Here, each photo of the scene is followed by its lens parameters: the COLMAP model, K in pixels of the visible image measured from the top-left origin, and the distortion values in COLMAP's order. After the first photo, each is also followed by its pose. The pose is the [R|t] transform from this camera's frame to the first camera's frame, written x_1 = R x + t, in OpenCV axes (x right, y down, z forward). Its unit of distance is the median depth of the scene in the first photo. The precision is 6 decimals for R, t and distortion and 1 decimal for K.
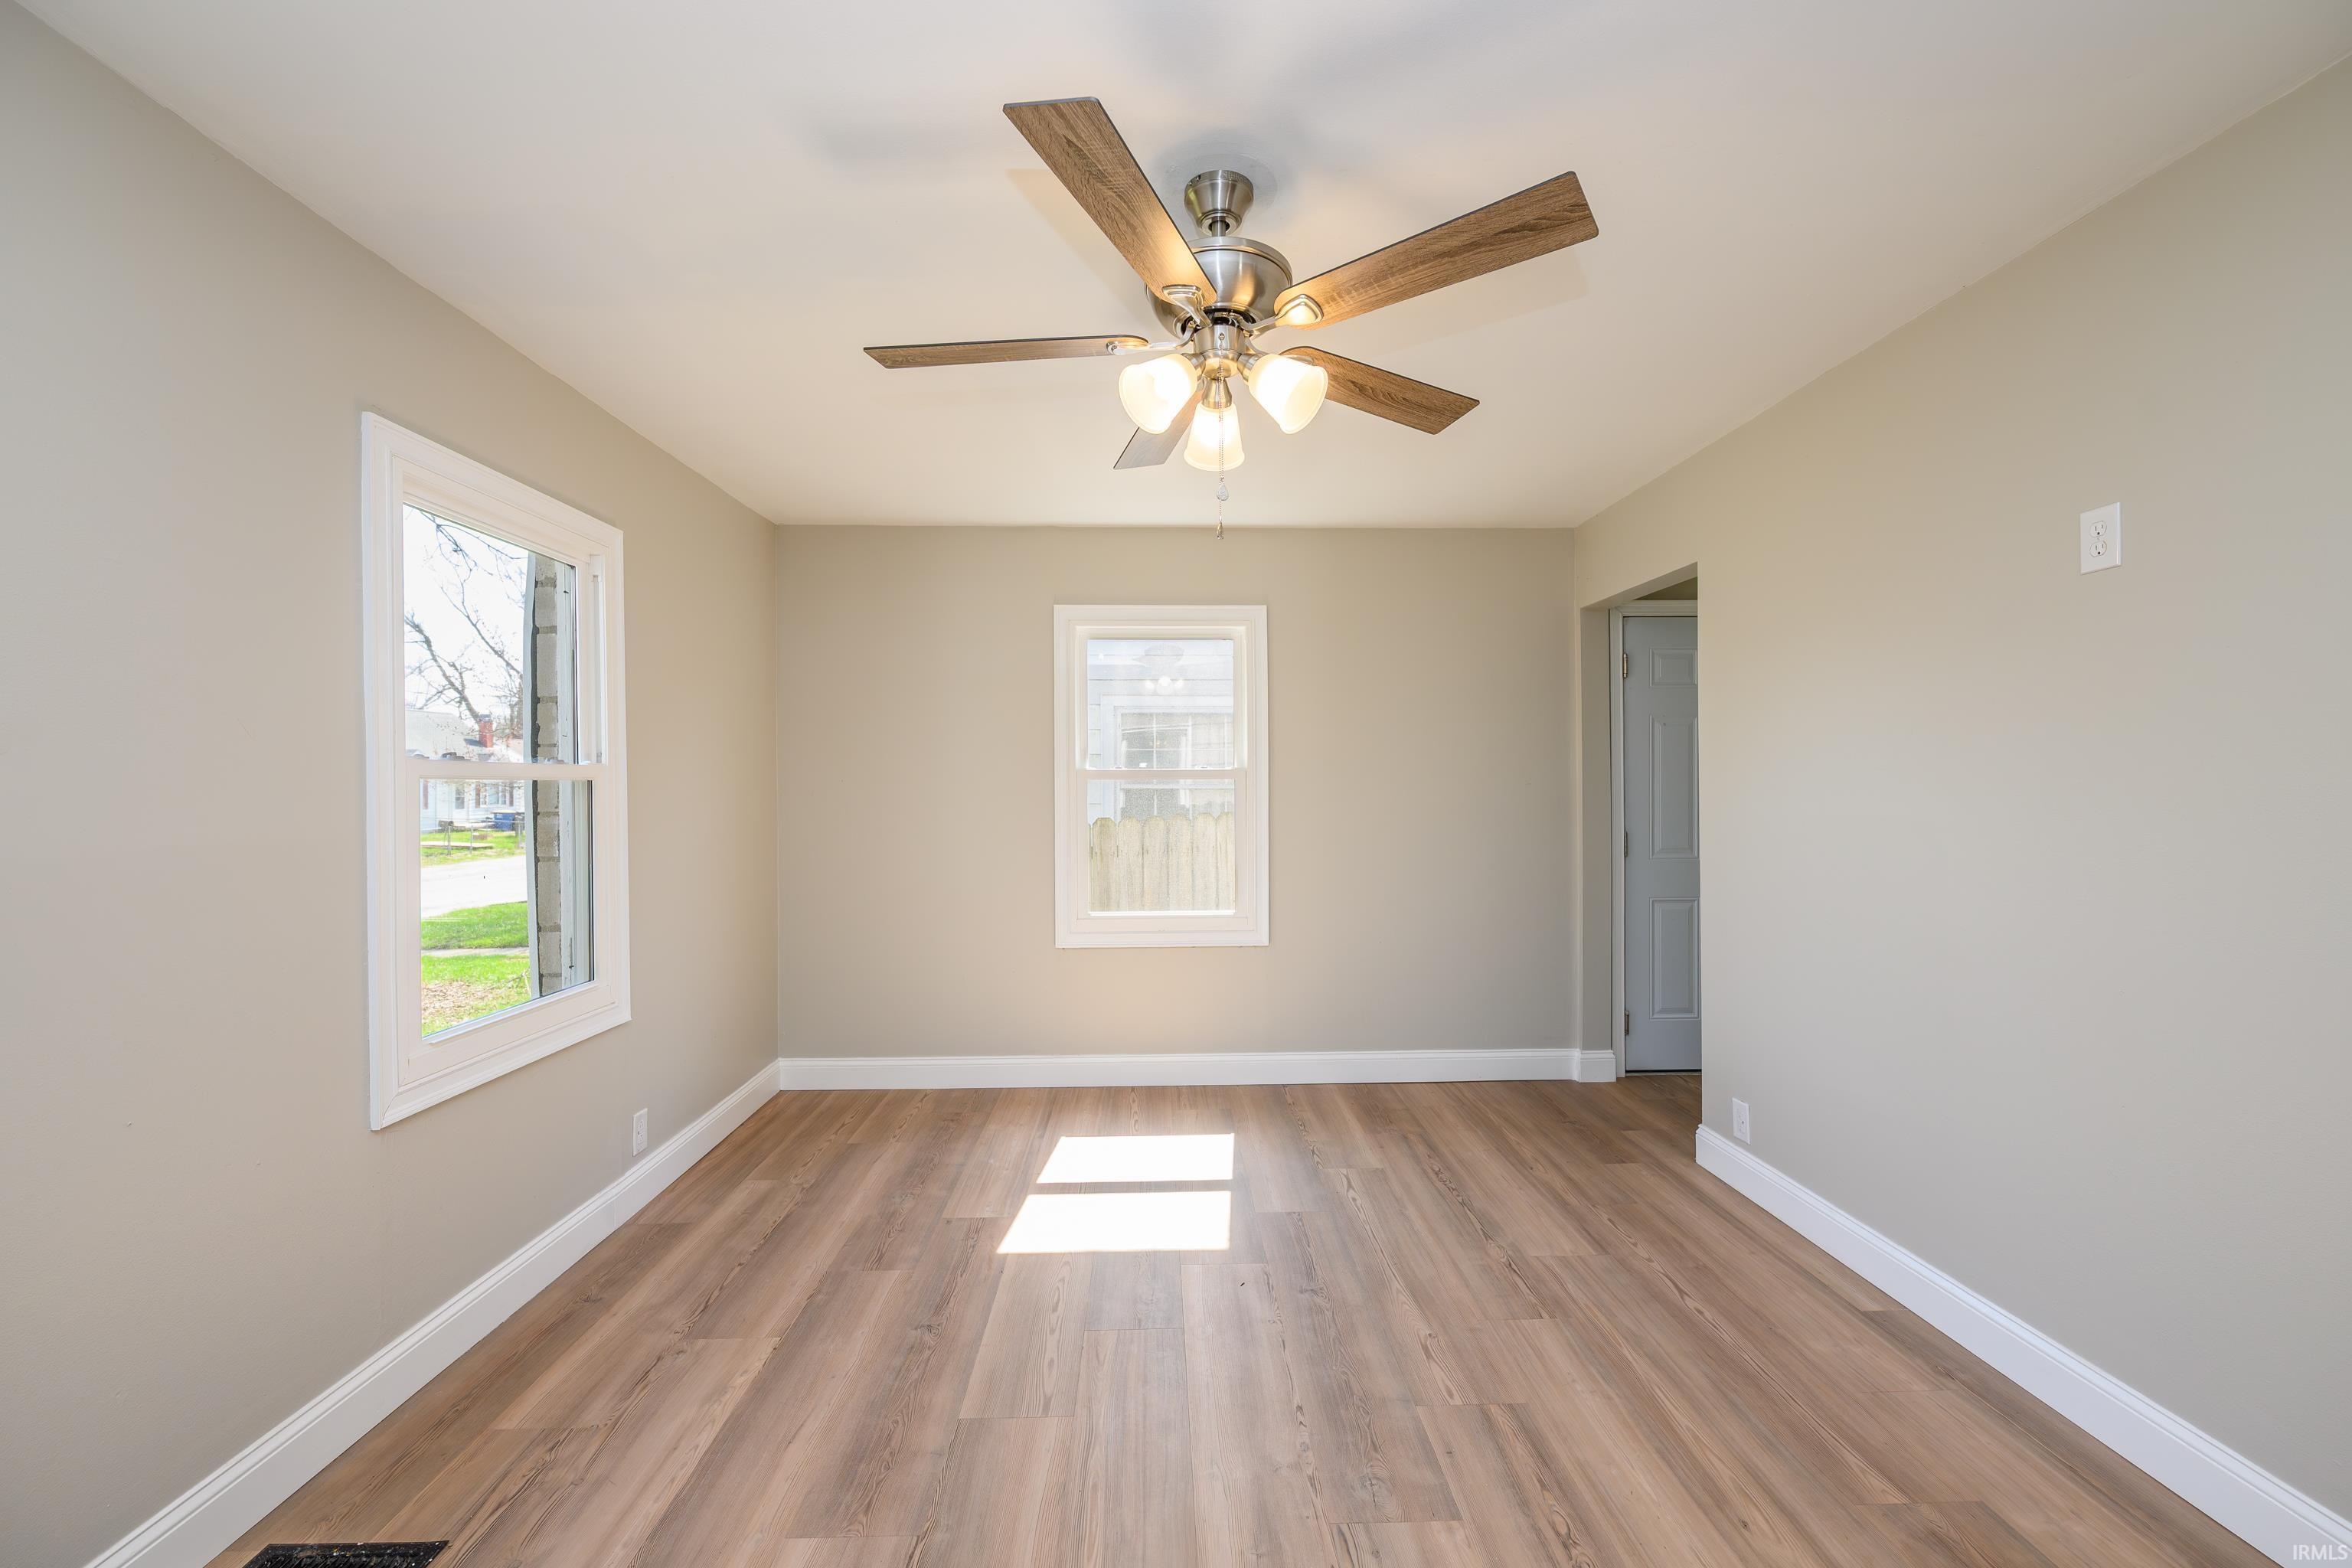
lens RADIAL K [[948.8, 0, 1191.8], [0, 948.8, 784.2], [0, 0, 1]] dist [-0.002097, -0.000411]
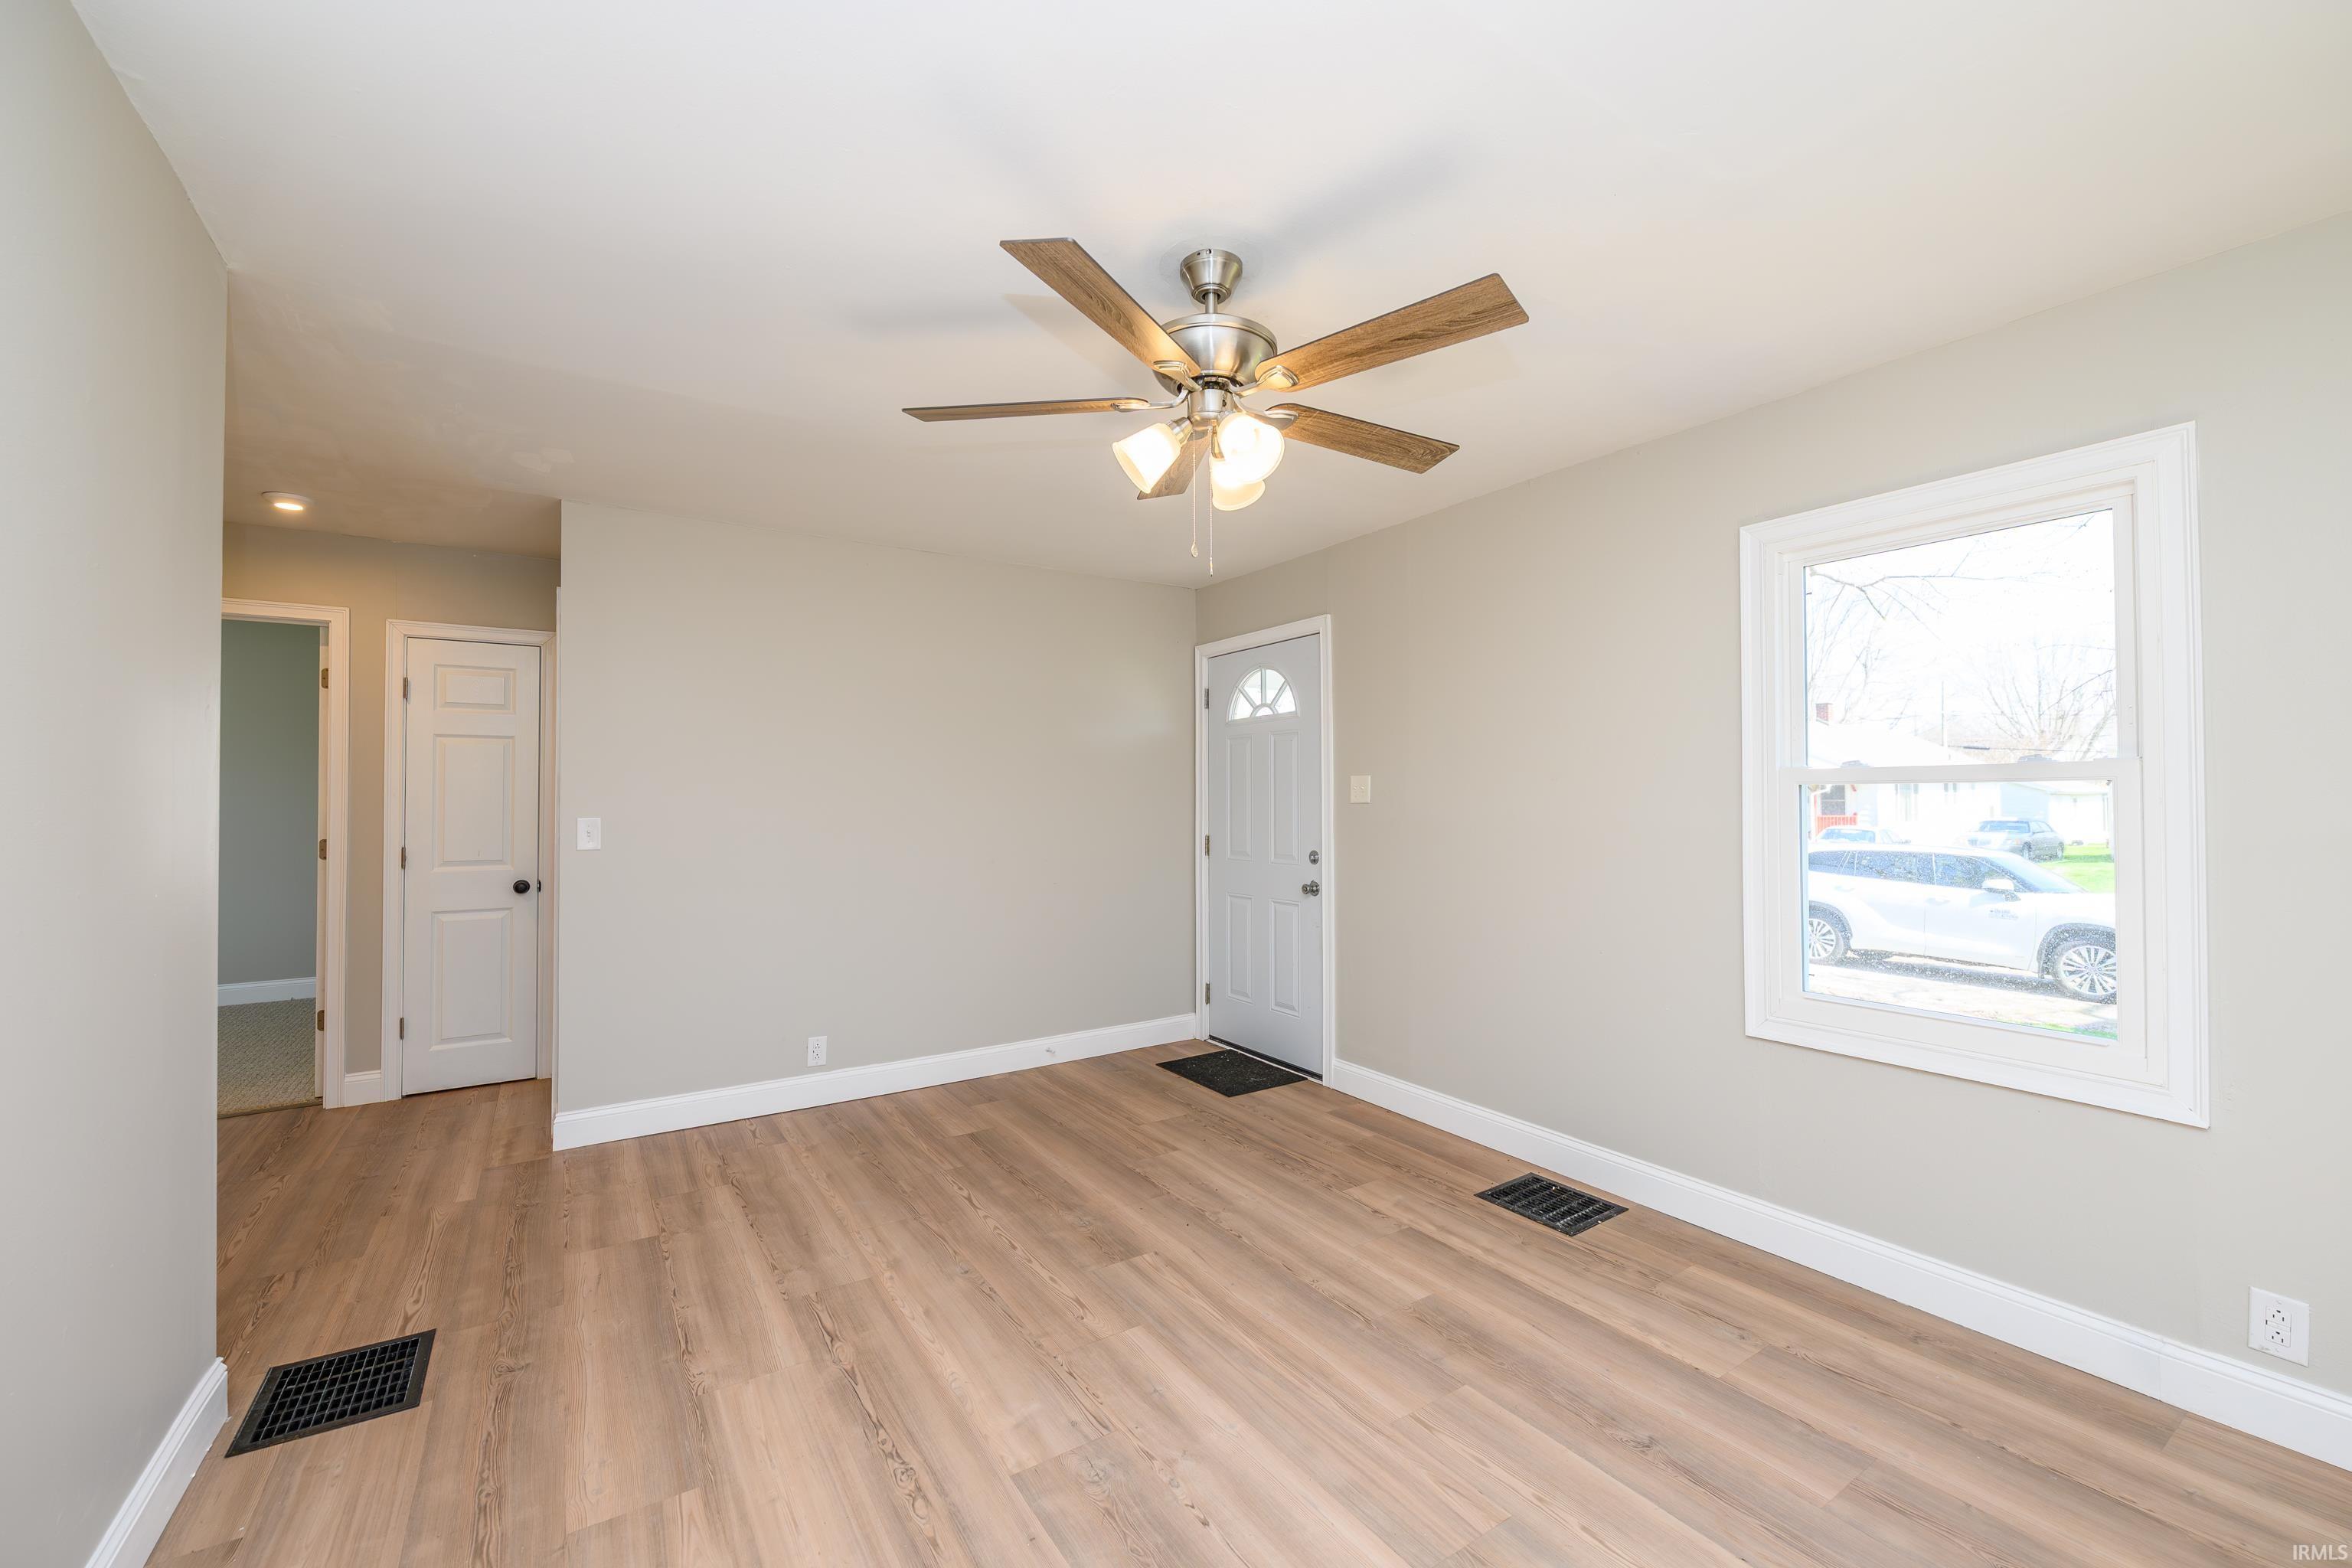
lens RADIAL K [[956.6, 0, 1174.7], [0, 956.6, 788.6], [0, 0, 1]] dist [-0.000965, -0.000225]
pose [[-0.862654, 0.004013, -0.505779, 0.474838], [0.009607, 0.999918, -0.008452, 0.000421], [0.505704, -0.012150, -0.862622, 1.444316]]
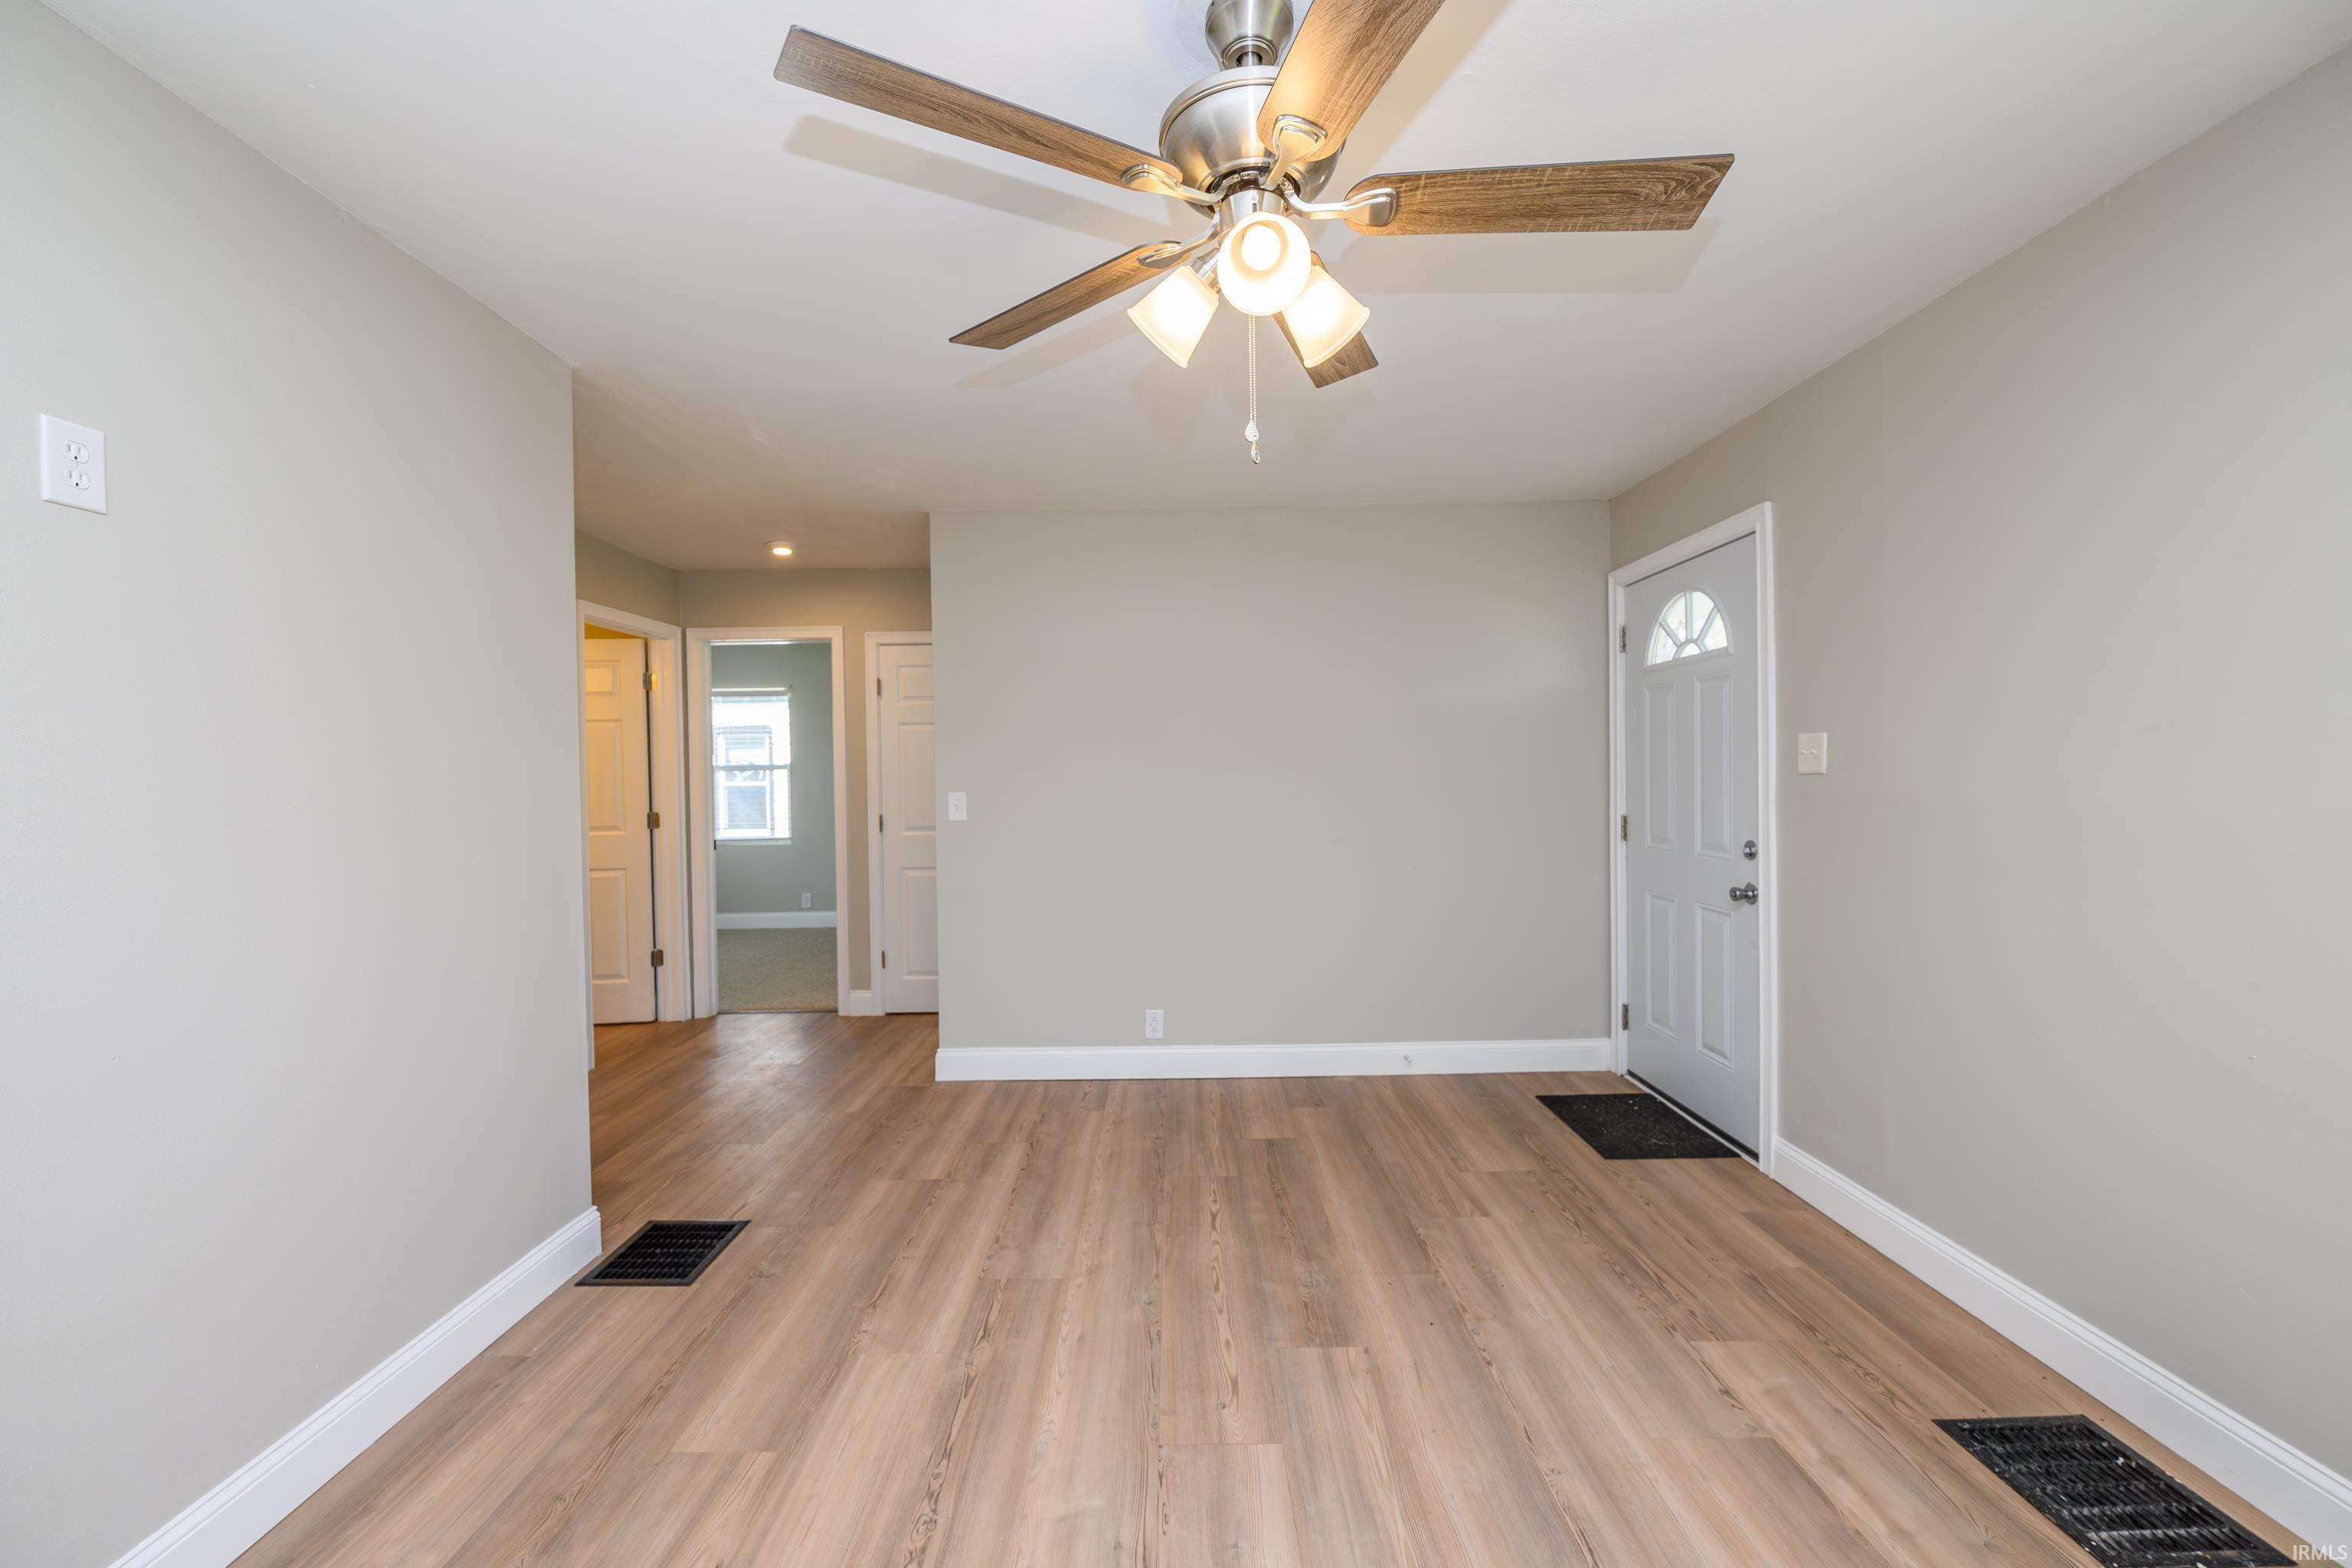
lens RADIAL K [[947.6, 0, 1154.1], [0, 947.6, 785.6], [0, 0, 1]] dist [0.000631, 0.000020]
pose [[-0.997941, 0.019518, 0.061095, 0.053421], [0.020258, 0.999728, 0.011520, 0.000784], [-0.060854, 0.012734, -0.998065, 1.335027]]
